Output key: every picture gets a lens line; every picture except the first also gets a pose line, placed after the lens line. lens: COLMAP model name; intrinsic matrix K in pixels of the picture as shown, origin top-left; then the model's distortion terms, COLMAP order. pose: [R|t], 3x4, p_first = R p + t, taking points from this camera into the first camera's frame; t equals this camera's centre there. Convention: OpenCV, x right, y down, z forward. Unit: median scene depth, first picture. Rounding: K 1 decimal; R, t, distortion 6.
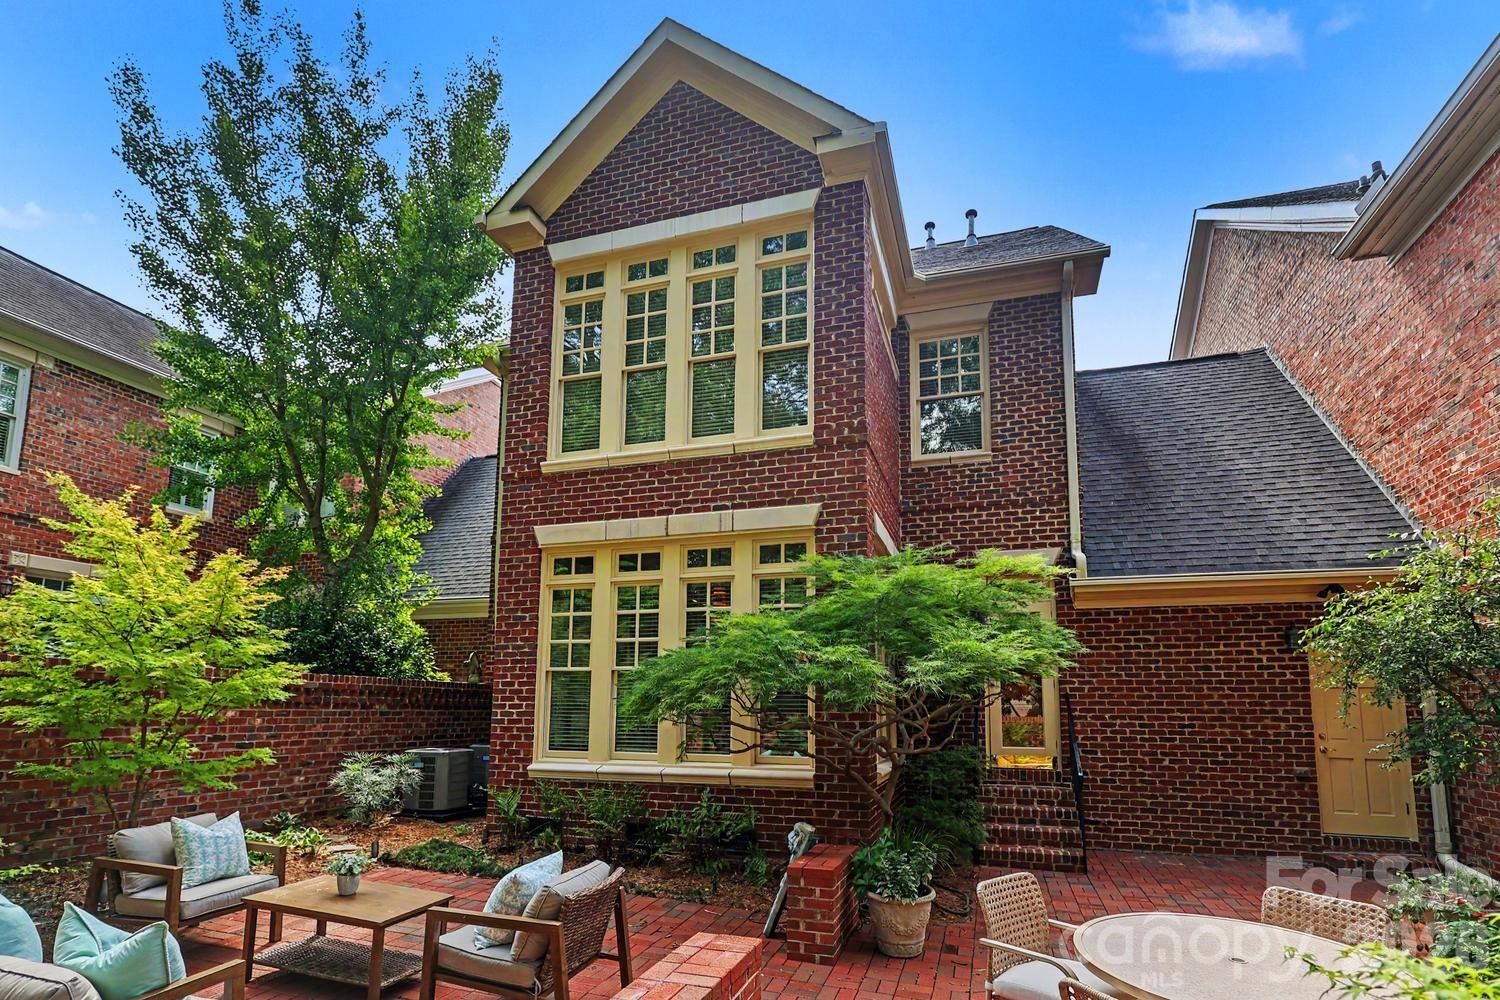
lens RADIAL K [[725.9, 0, 752.5], [0, 725.9, 629.9], [0, 0, 1]] dist [0.000373, 0.000205]
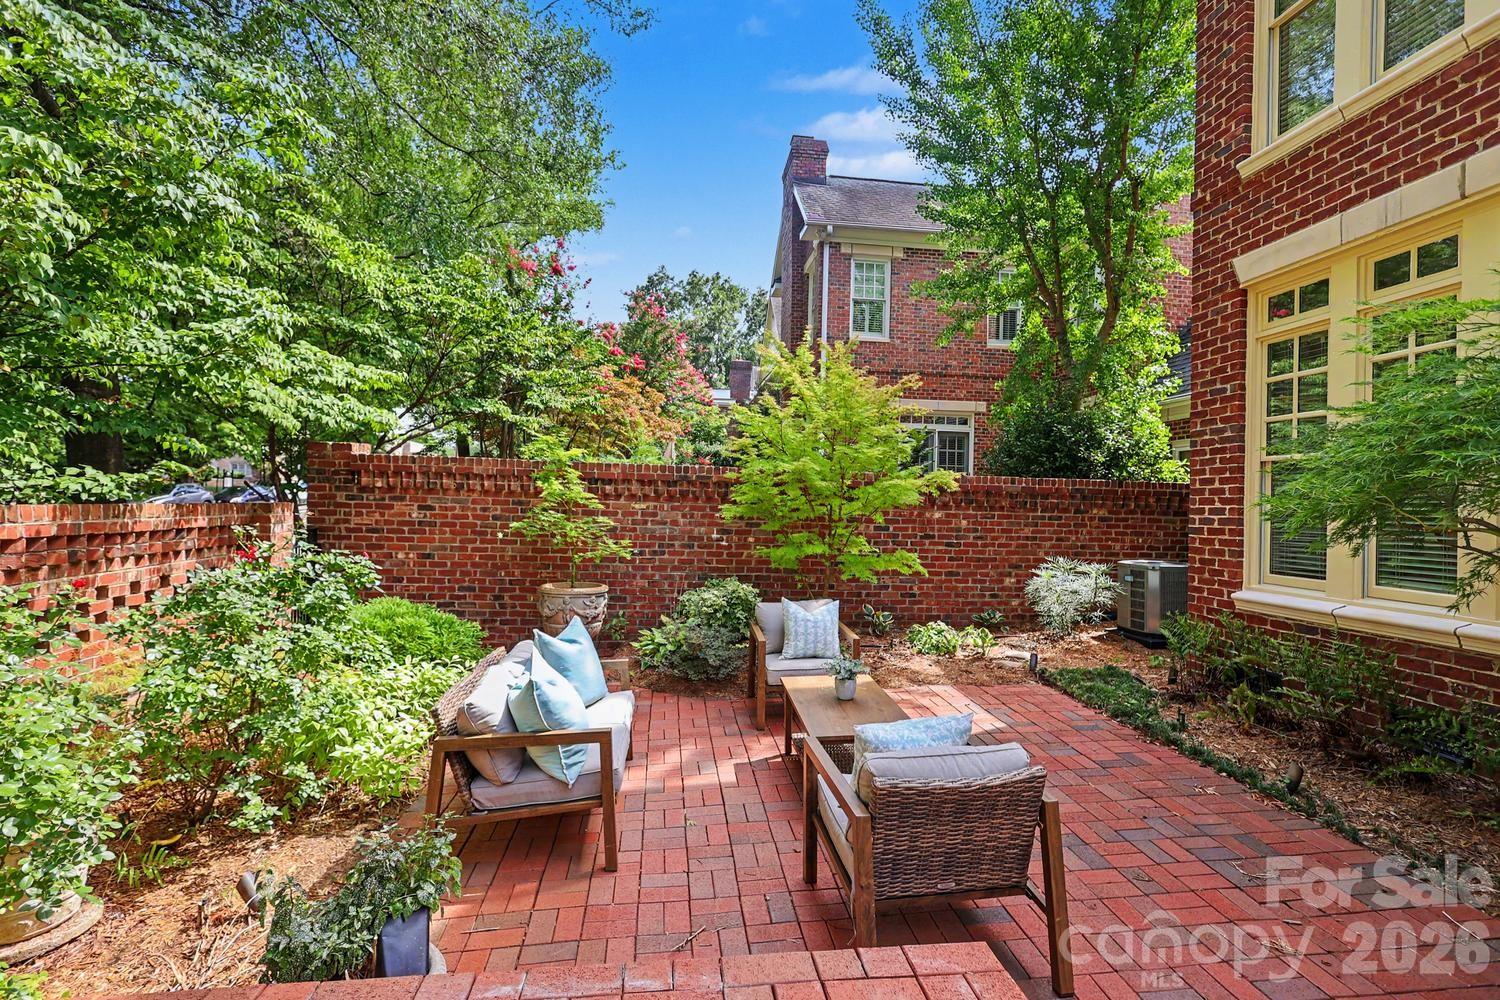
lens RADIAL K [[703.7, 0, 750.0], [0, 703.7, 500.0], [0, 0, 1]] dist [0.000577, 0.000353]
pose [[0.422739, -0.006080, -0.906231, 0.123777], [0.080780, 0.996250, 0.030998, 0.032770], [0.902644, -0.086309, 0.421645, 0.266685]]
